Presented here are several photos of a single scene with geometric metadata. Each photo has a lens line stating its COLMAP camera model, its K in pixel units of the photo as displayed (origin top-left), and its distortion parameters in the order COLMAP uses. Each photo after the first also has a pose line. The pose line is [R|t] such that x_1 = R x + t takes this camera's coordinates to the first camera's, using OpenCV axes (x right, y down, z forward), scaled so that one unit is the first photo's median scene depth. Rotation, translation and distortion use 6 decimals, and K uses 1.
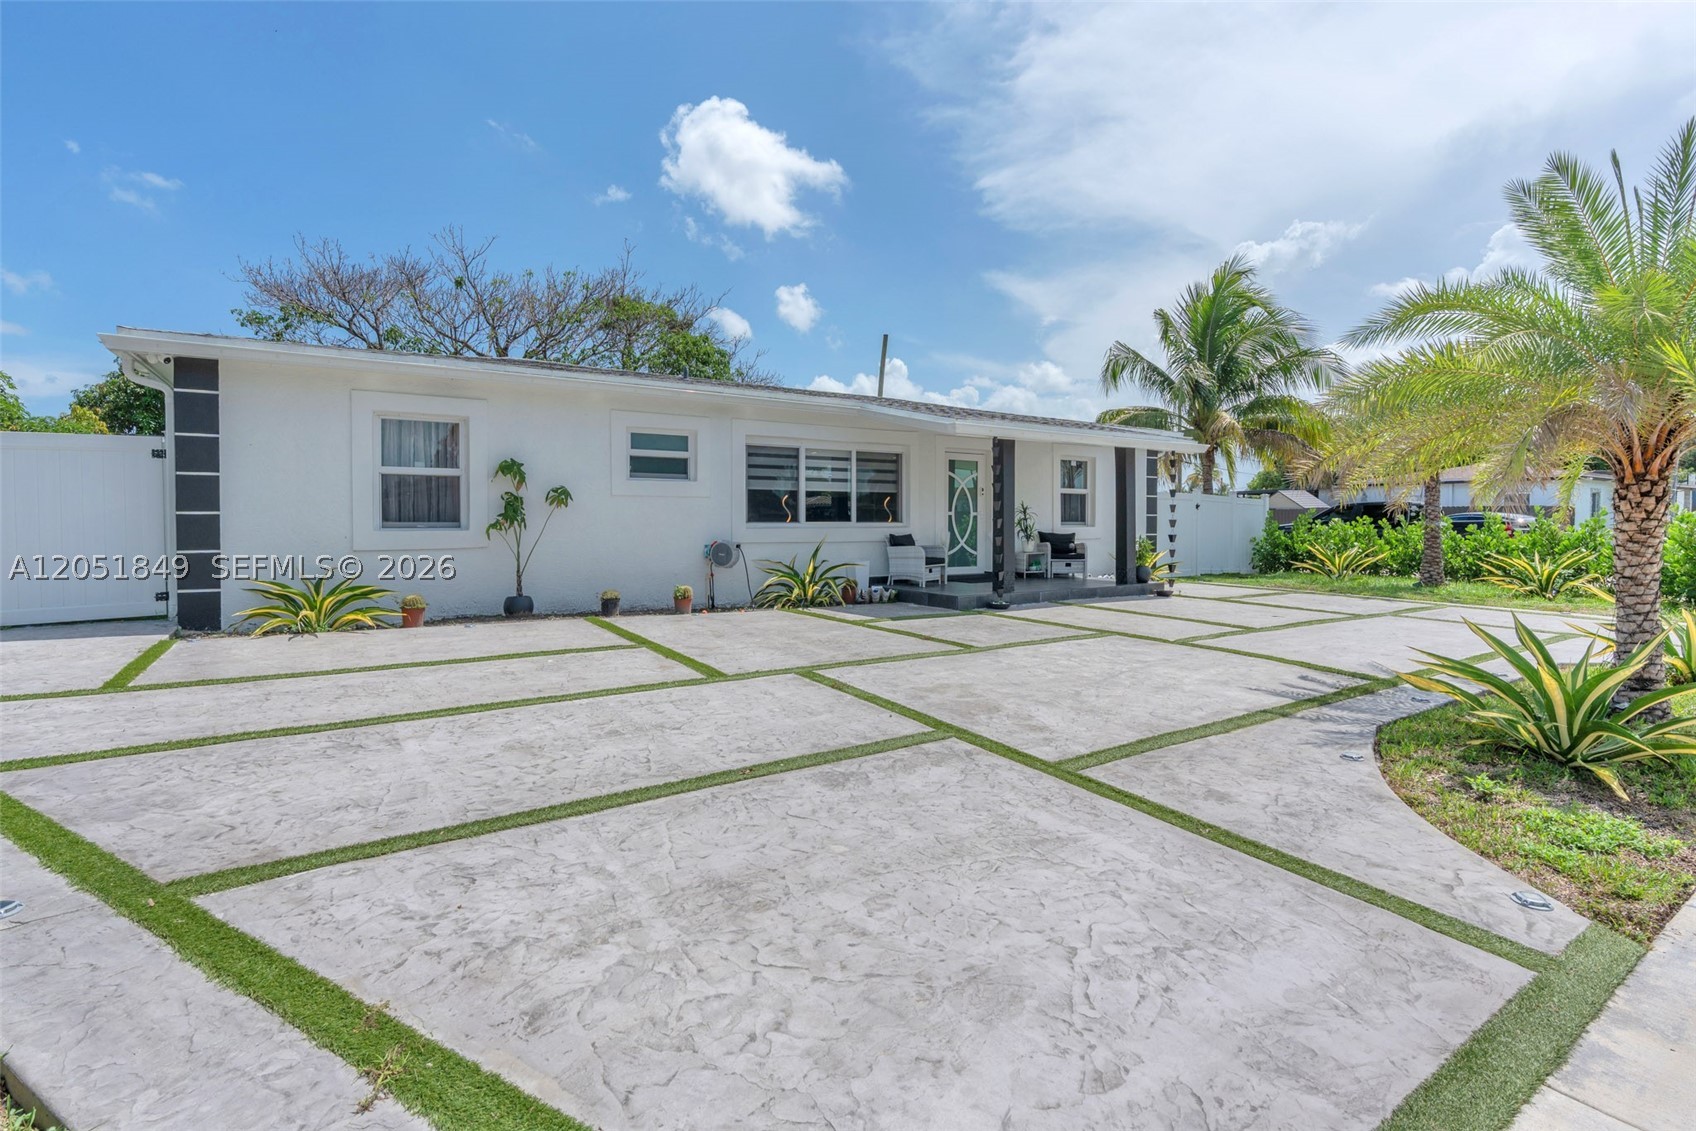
lens RADIAL K [[796.2, 0, 835.2], [0, 796.2, 525.2], [0, 0, 1]] dist [-0.000569, 0.000254]
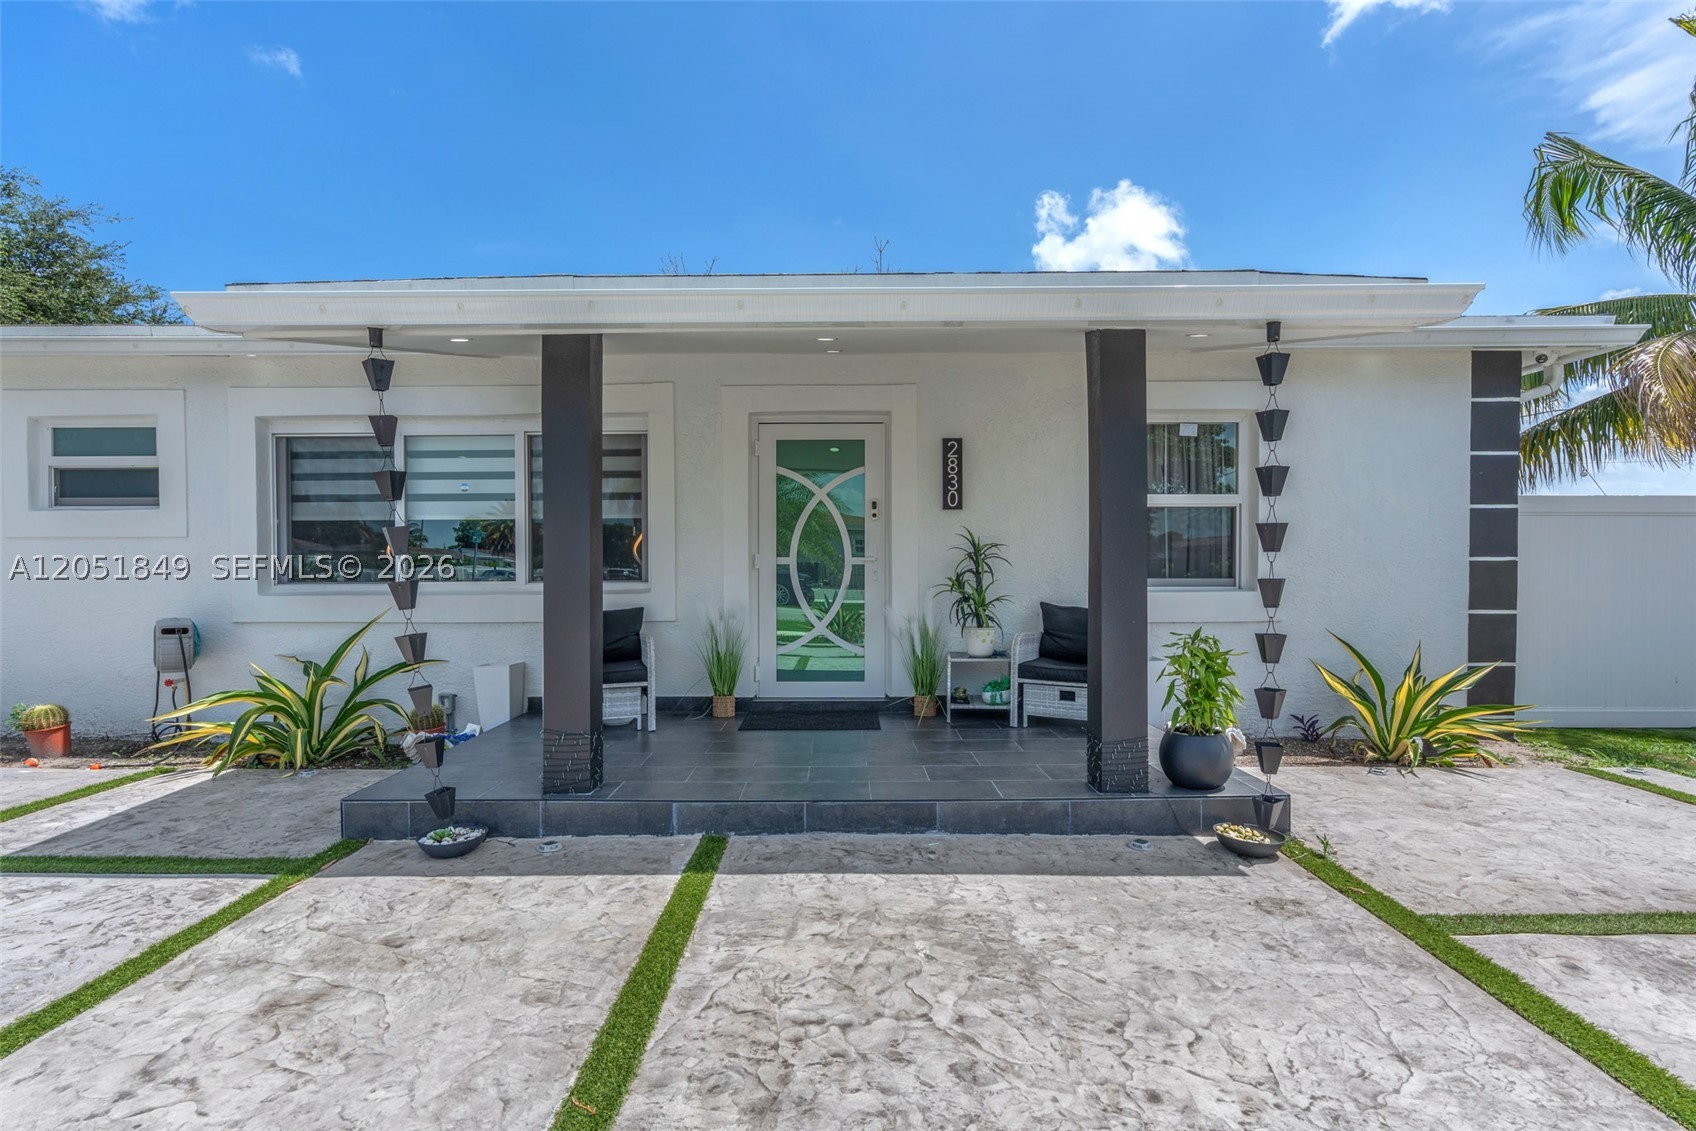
lens RADIAL K [[800.5, 0, 847.4], [0, 800.5, 581.7], [0, 0, 1]] dist [-0.016365, 0.006330]
pose [[0.840831, 0.006312, -0.541261, 0.454226], [0.001923, 0.999891, 0.014647, -0.010581], [0.541294, -0.013356, 0.840727, 0.699279]]
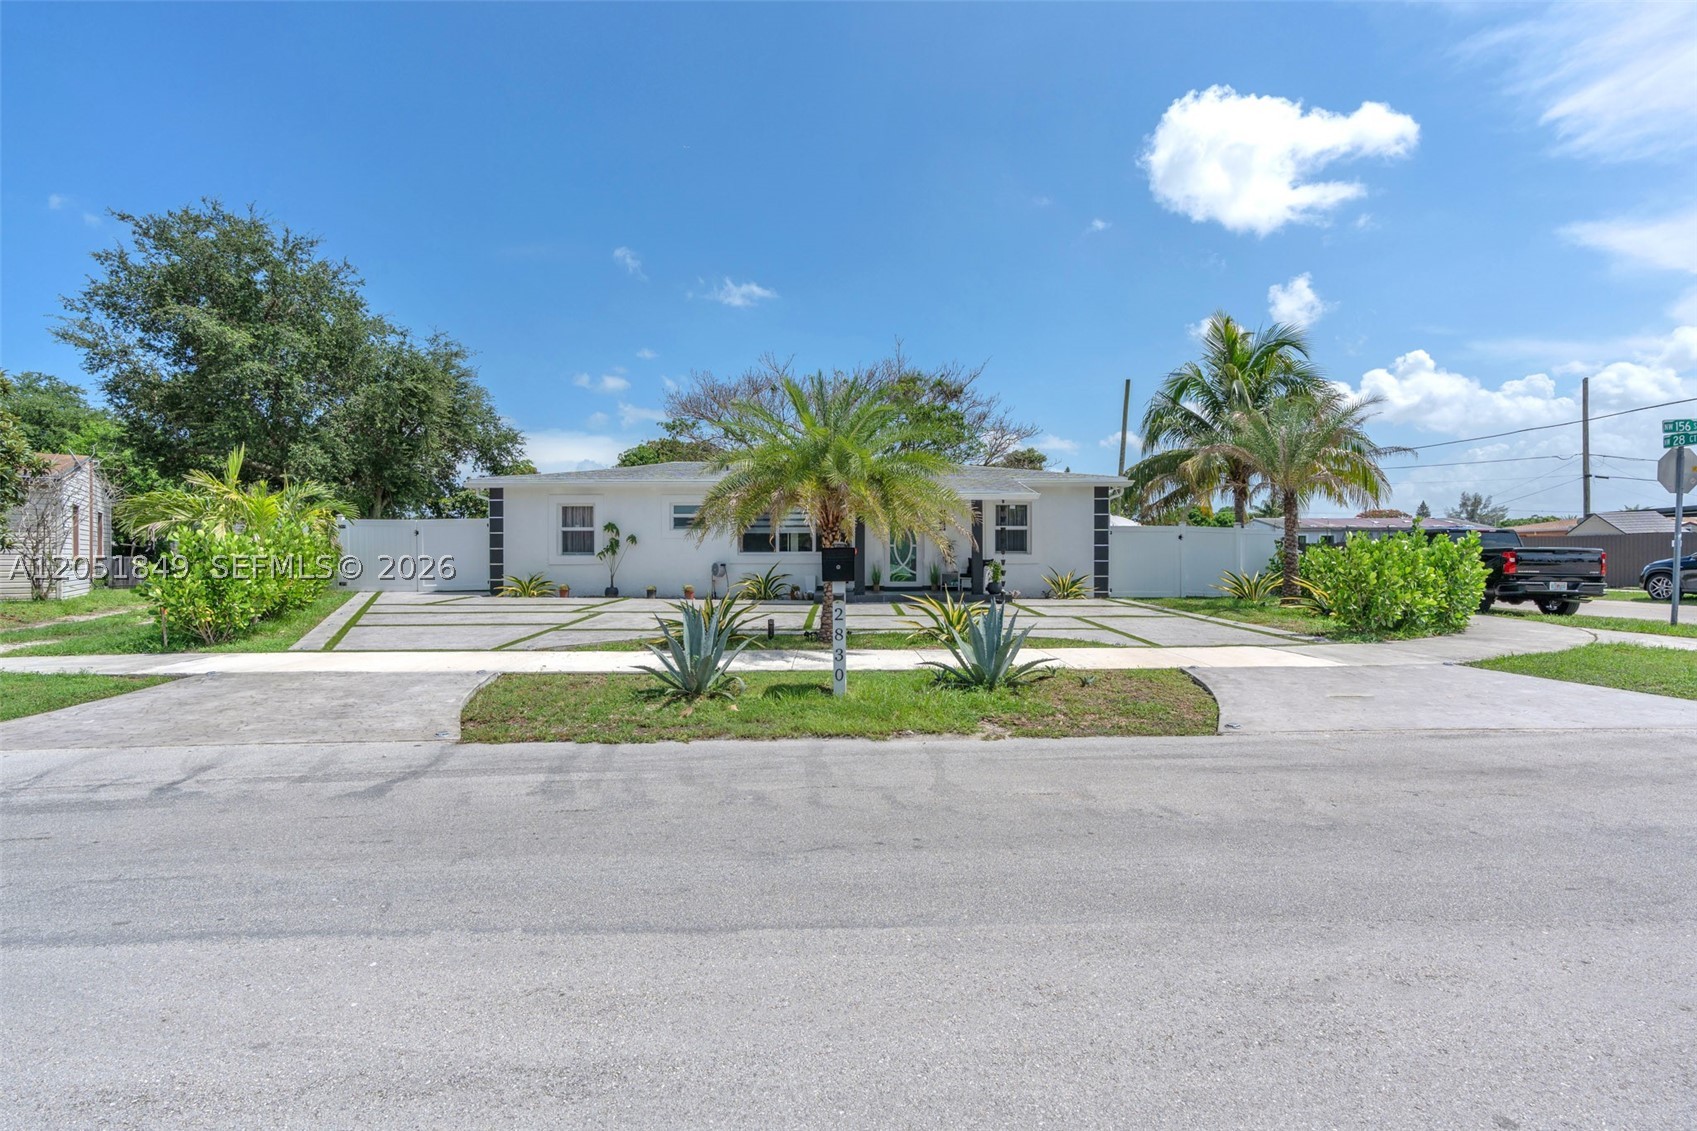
lens RADIAL K [[777.7, 0, 848.5], [0, 777.7, 565.5], [0, 0, 1]] dist [-0.008324, 0.001463]
pose [[0.844187, 0.006272, -0.536012, 0.938862], [0.000181, 0.999928, 0.011985, 0.005506], [0.536049, -0.010215, 0.844125, -0.308662]]
